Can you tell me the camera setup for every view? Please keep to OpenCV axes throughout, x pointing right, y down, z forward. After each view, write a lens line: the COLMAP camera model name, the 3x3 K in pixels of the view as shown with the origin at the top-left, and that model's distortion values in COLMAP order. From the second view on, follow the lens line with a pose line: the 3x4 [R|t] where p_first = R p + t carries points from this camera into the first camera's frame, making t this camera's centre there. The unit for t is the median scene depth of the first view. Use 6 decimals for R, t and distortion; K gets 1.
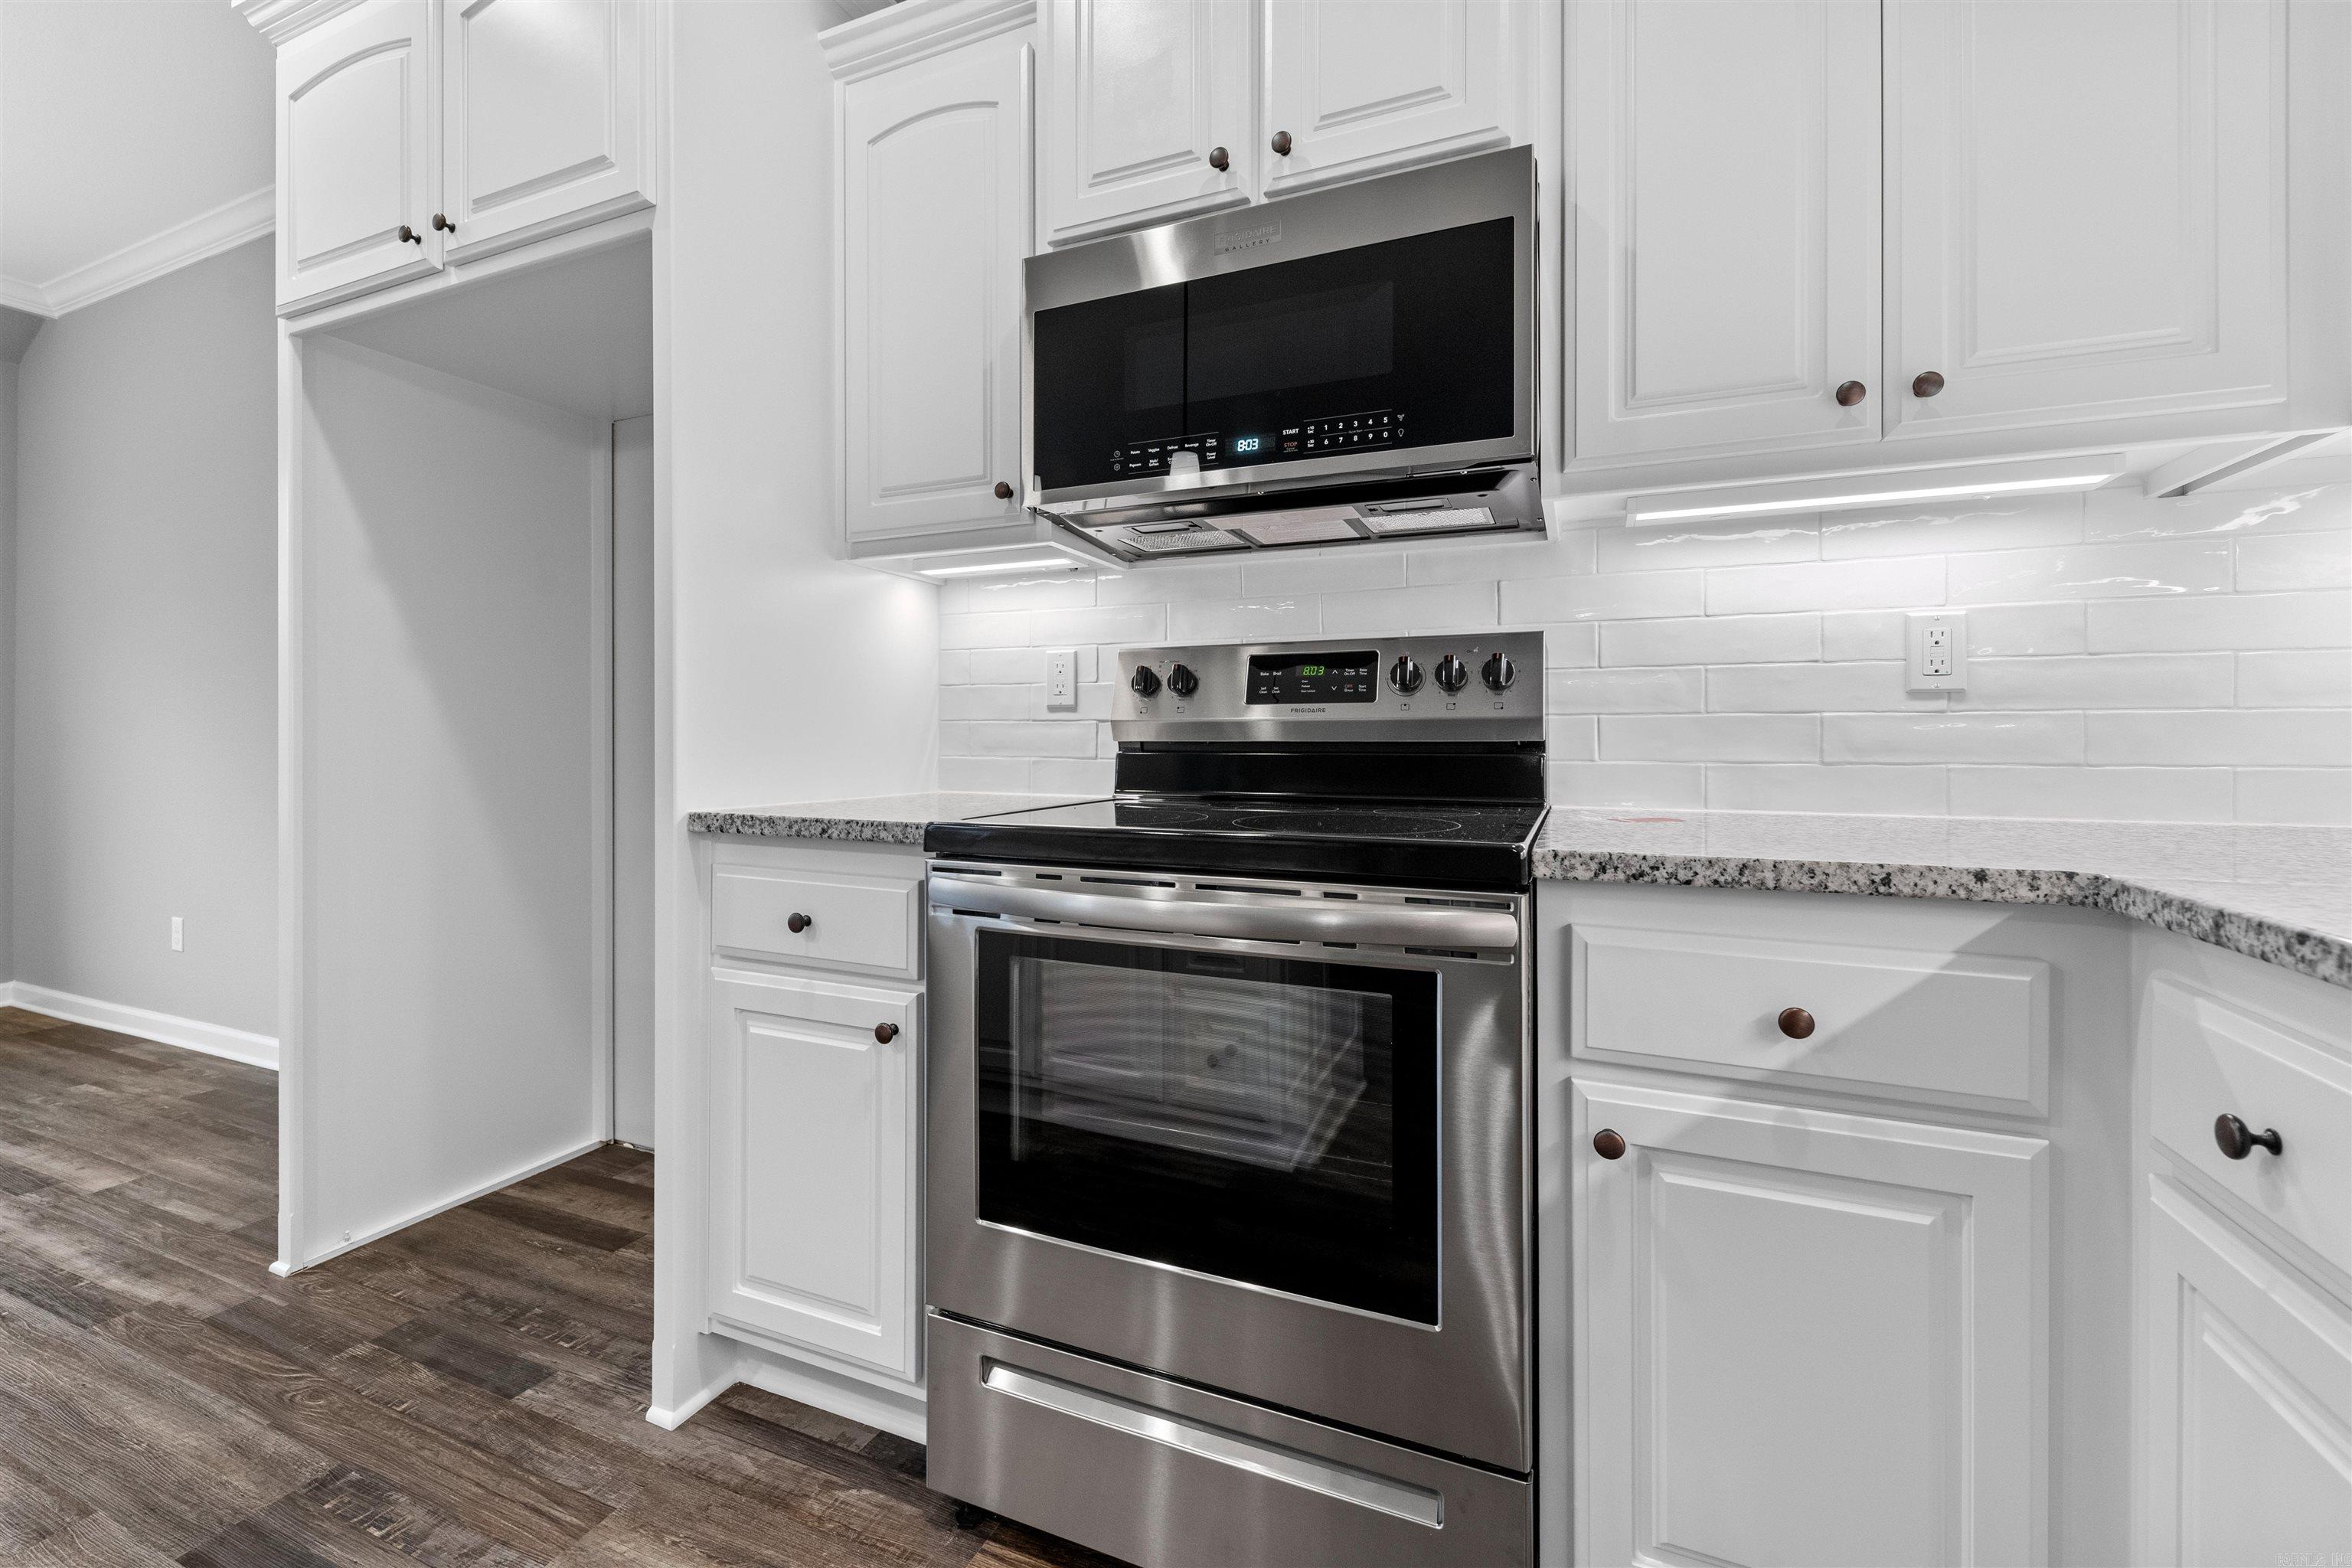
lens RADIAL K [[968.3, 0, 1155.8], [0, 968.3, 735.0], [0, 0, 1]] dist [0.009309, -0.003463]
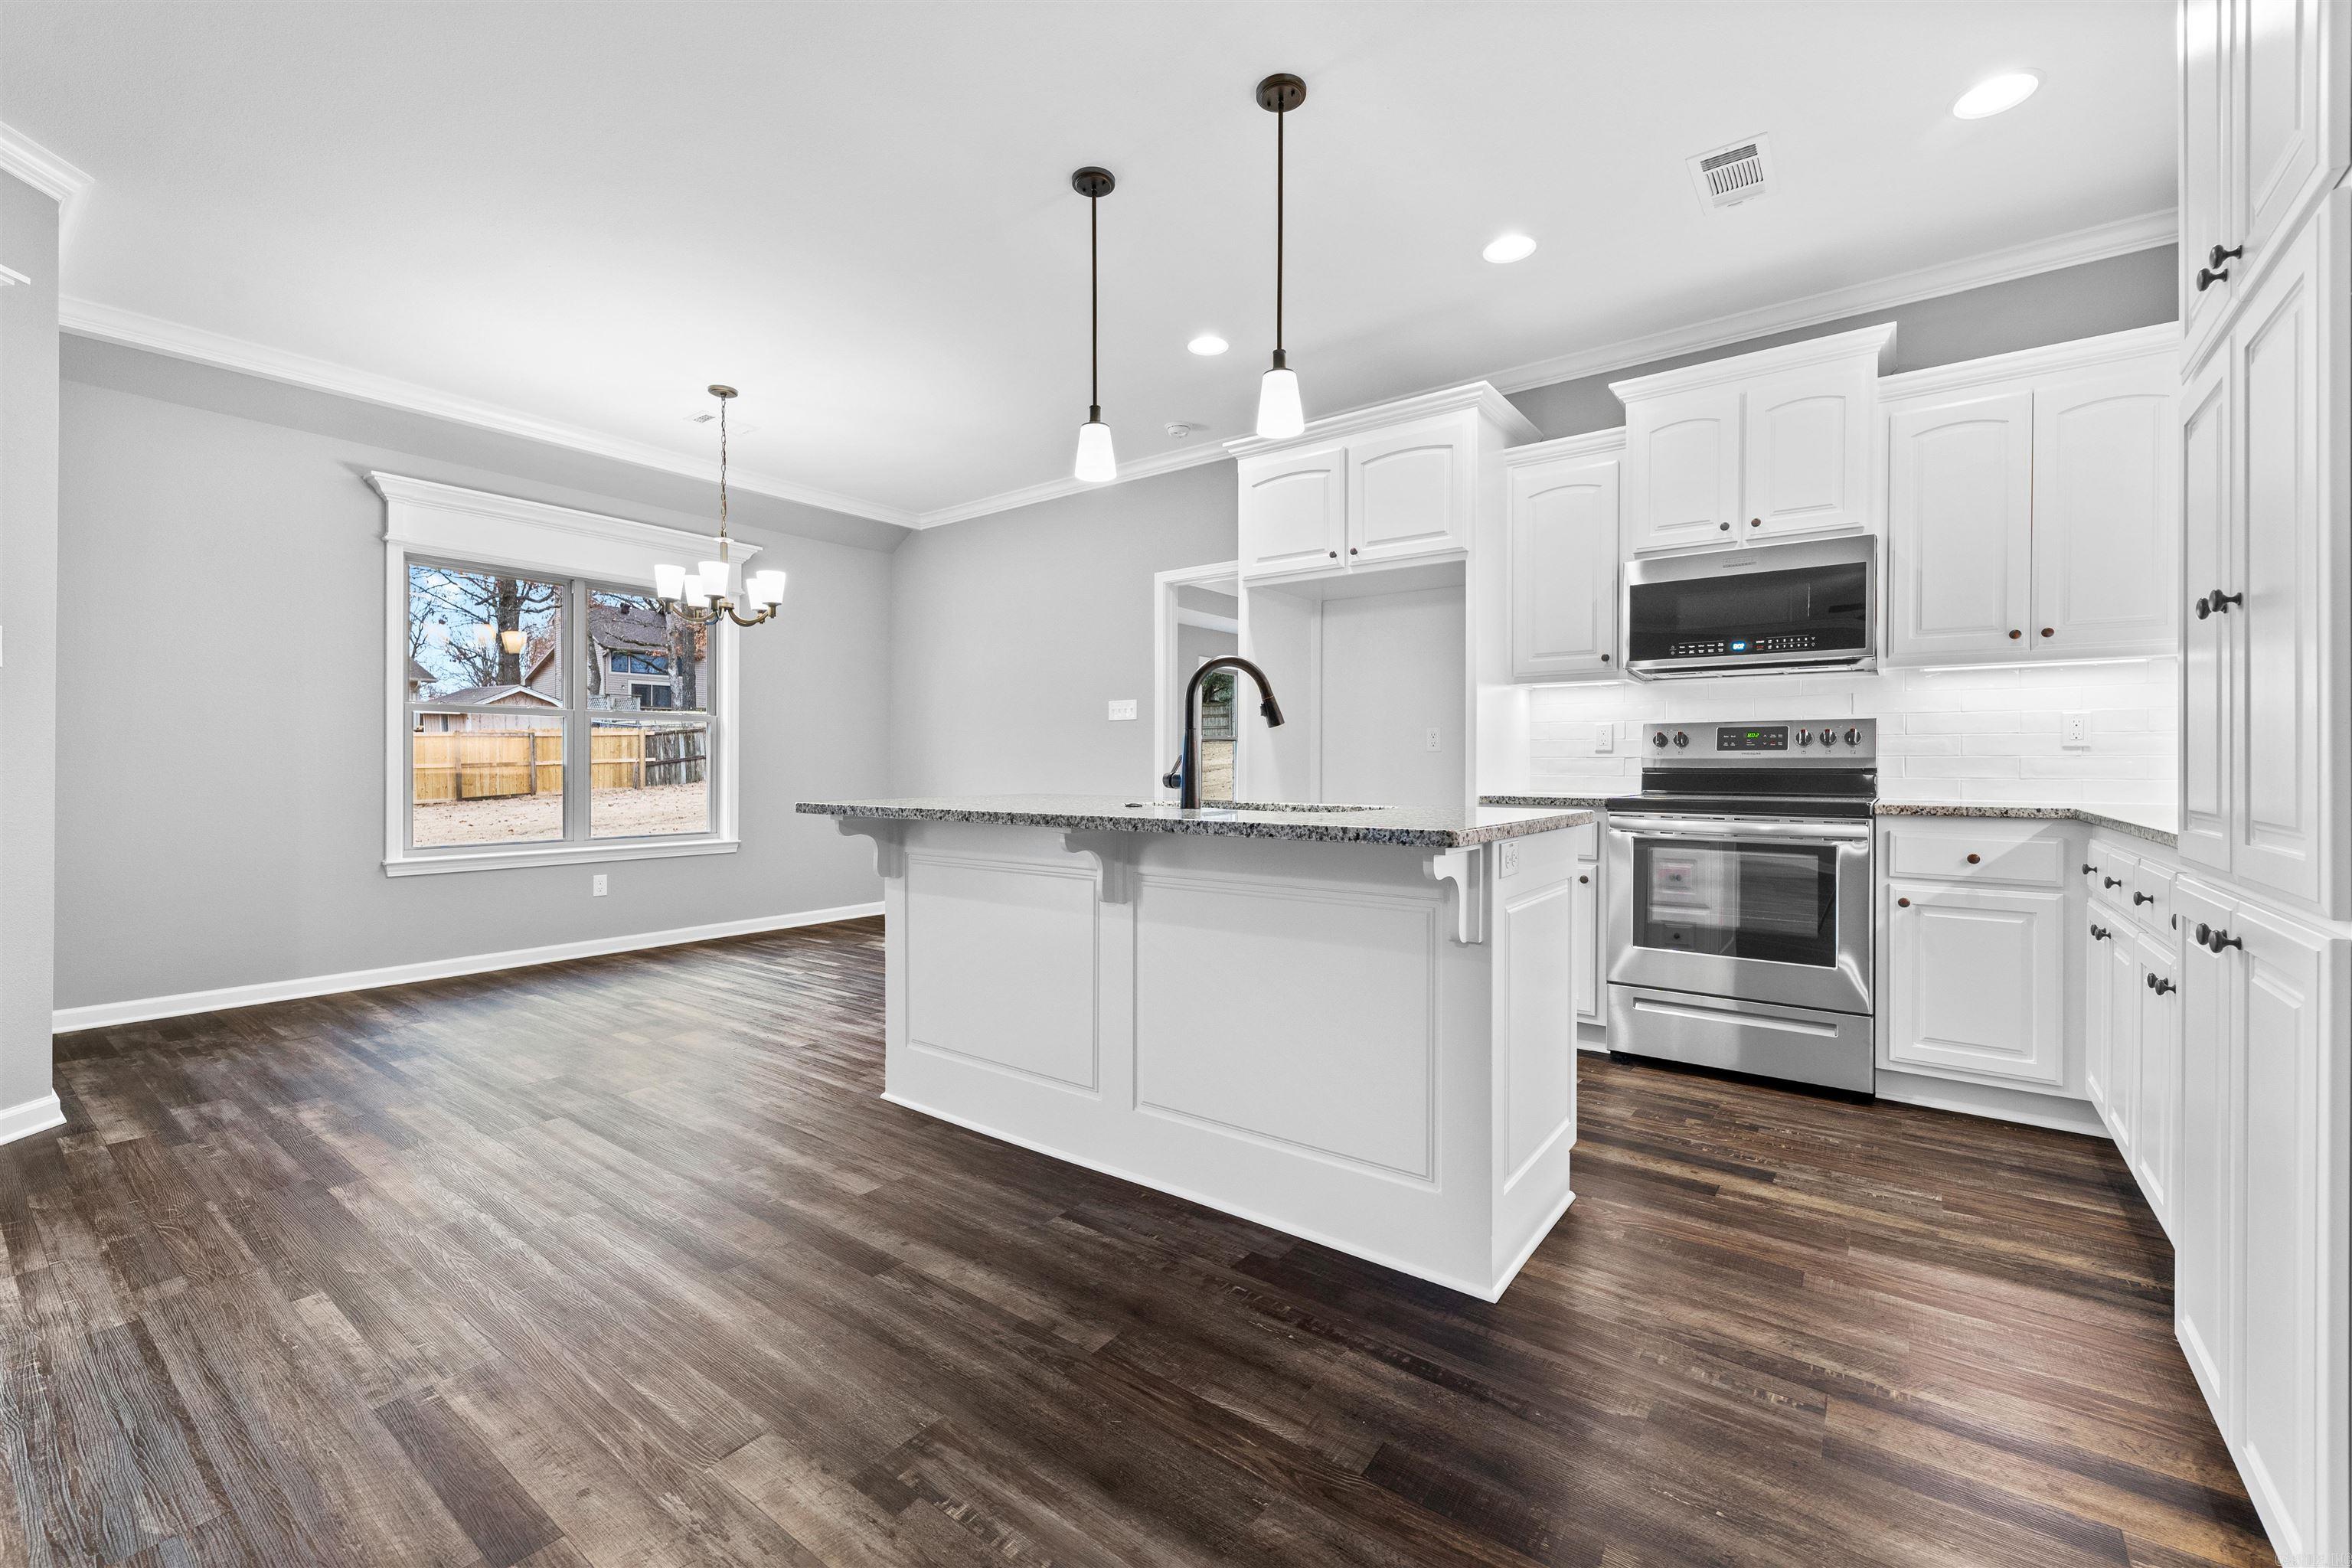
lens RADIAL K [[968.3, 0, 1162.7], [0, 968.3, 774.2], [0, 0, 1]] dist [0.009309, -0.003463]
pose [[0.971761, 0.005950, -0.235892, -0.763293], [-0.003421, 0.999932, 0.011129, 0.001277], [0.235942, -0.010008, 0.971716, -1.784409]]
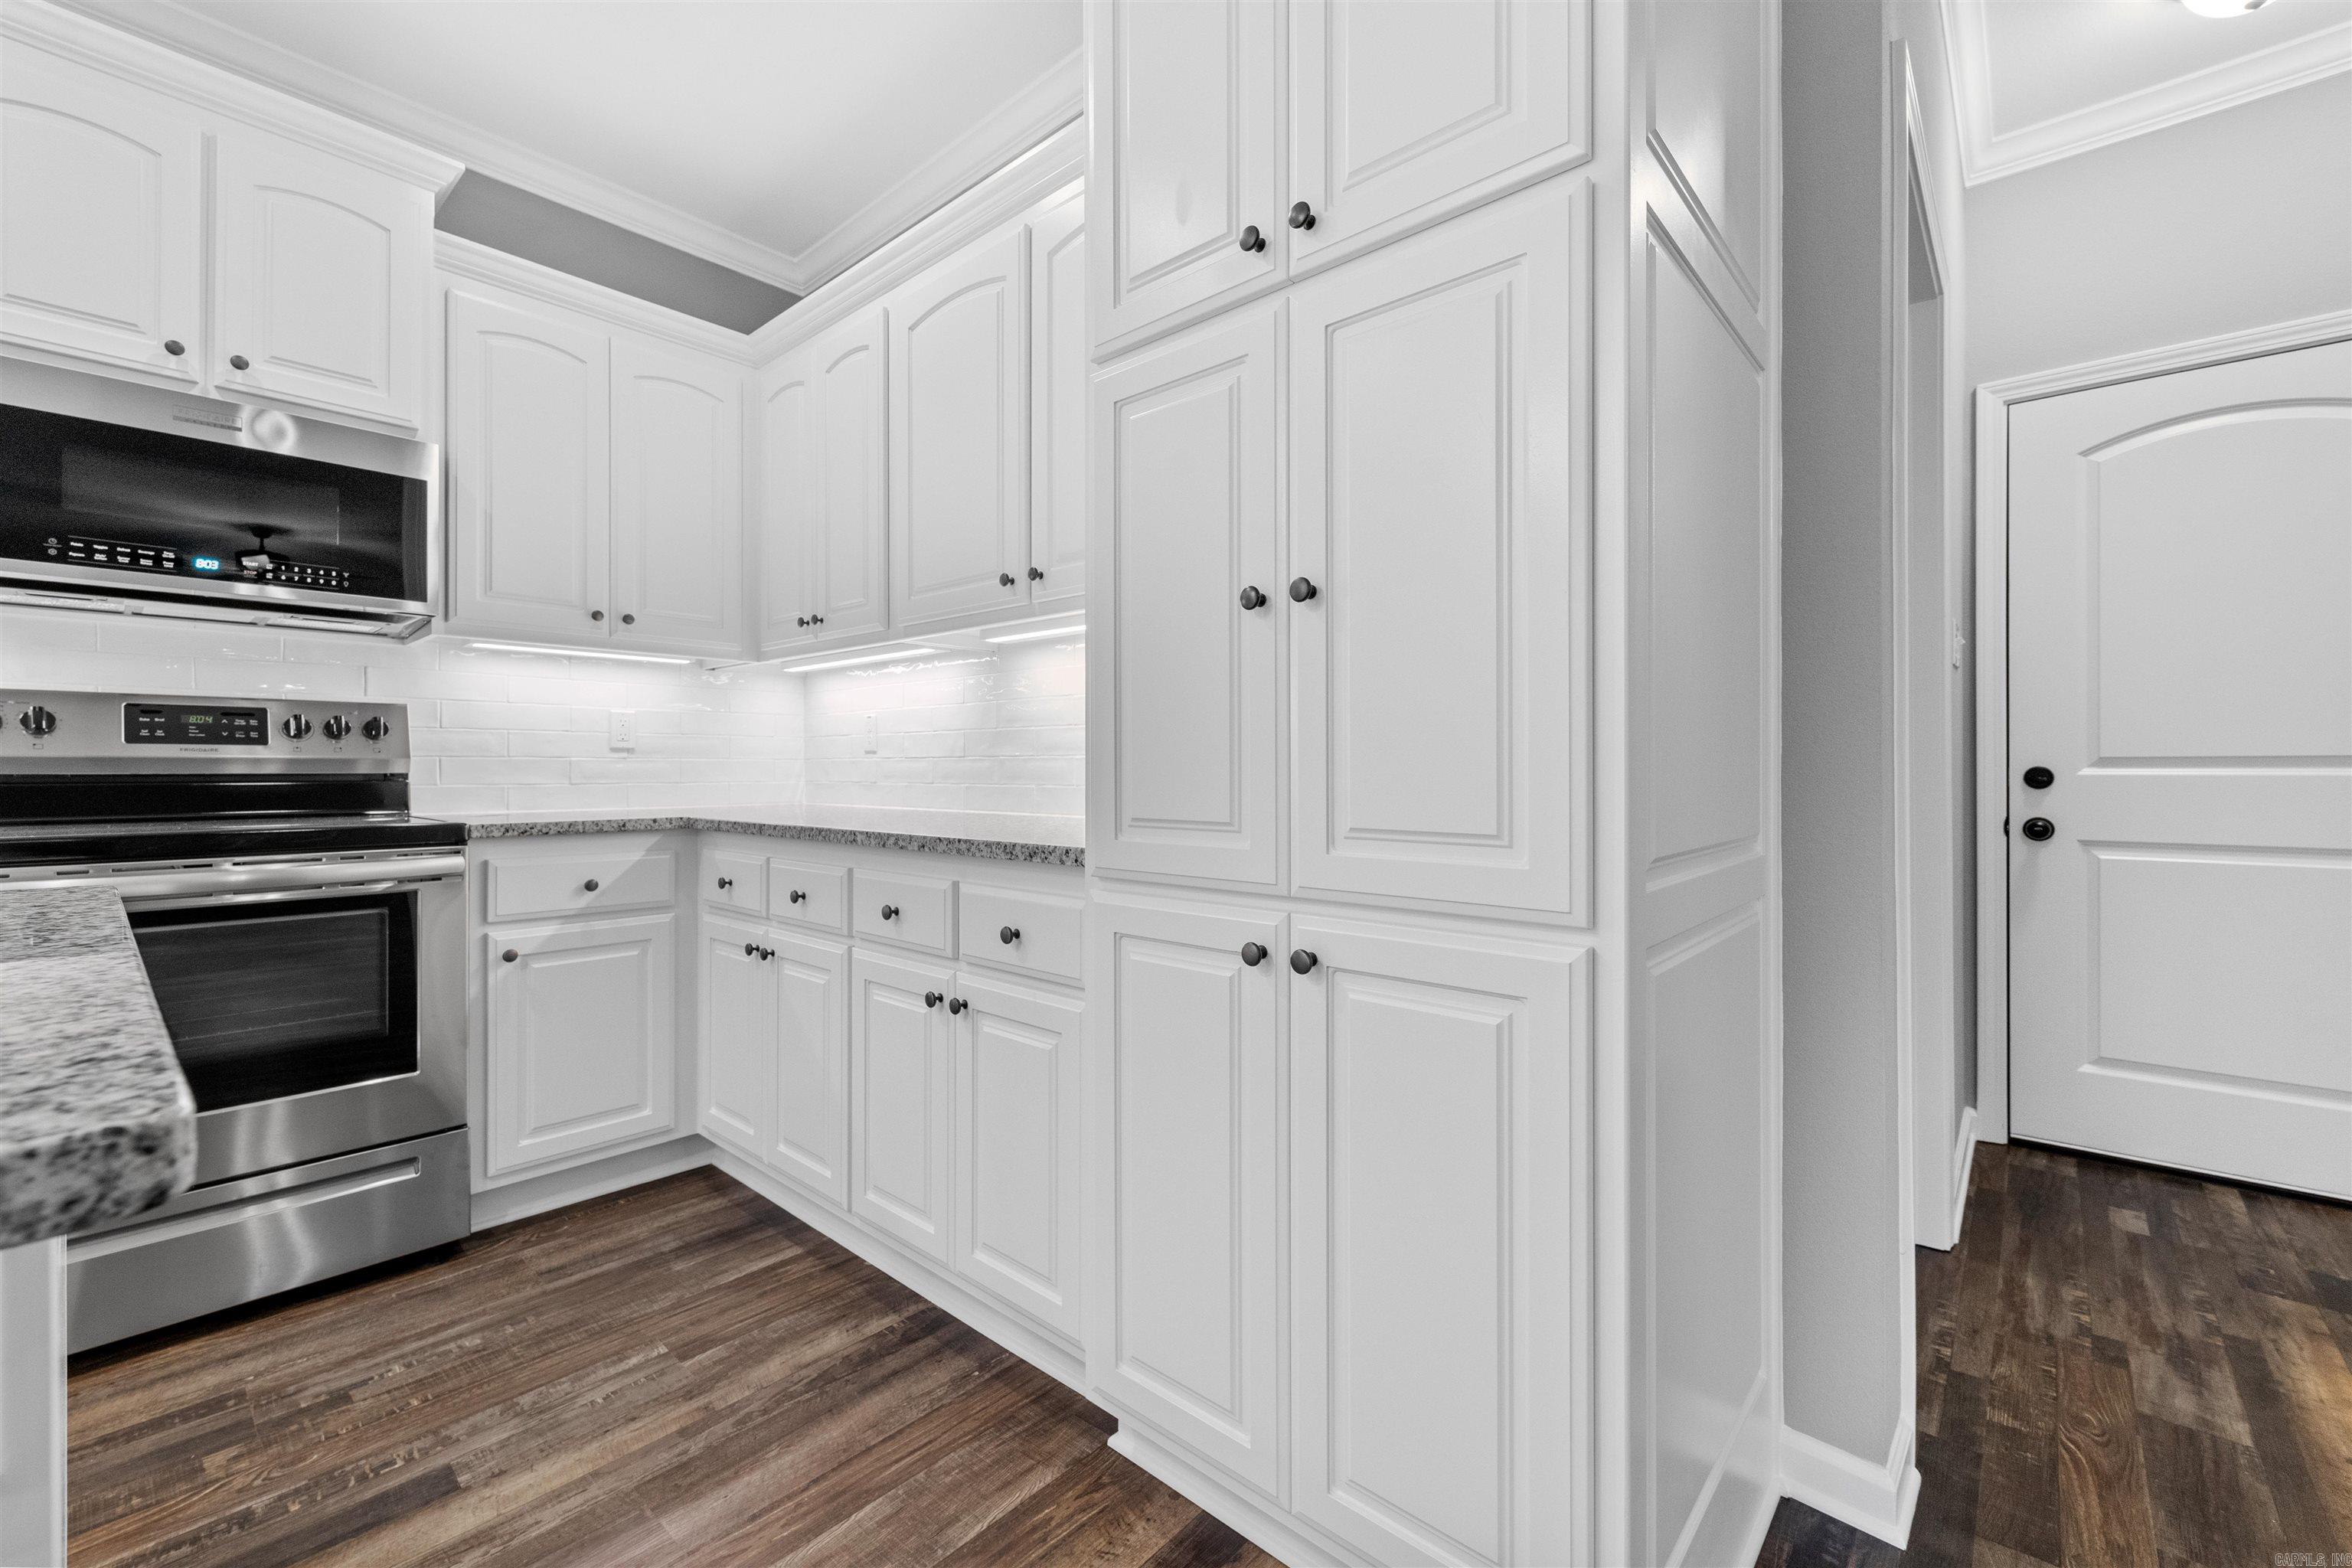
lens RADIAL K [[968.3, 0, 1178.2], [0, 968.3, 770.4], [0, 0, 1]] dist [0.009309, -0.003463]
pose [[0.312604, 0.001551, 0.949882, -0.841737], [-0.001587, 0.999998, -0.001111, 0.001832], [-0.949882, -0.001160, 0.312606, -0.820692]]
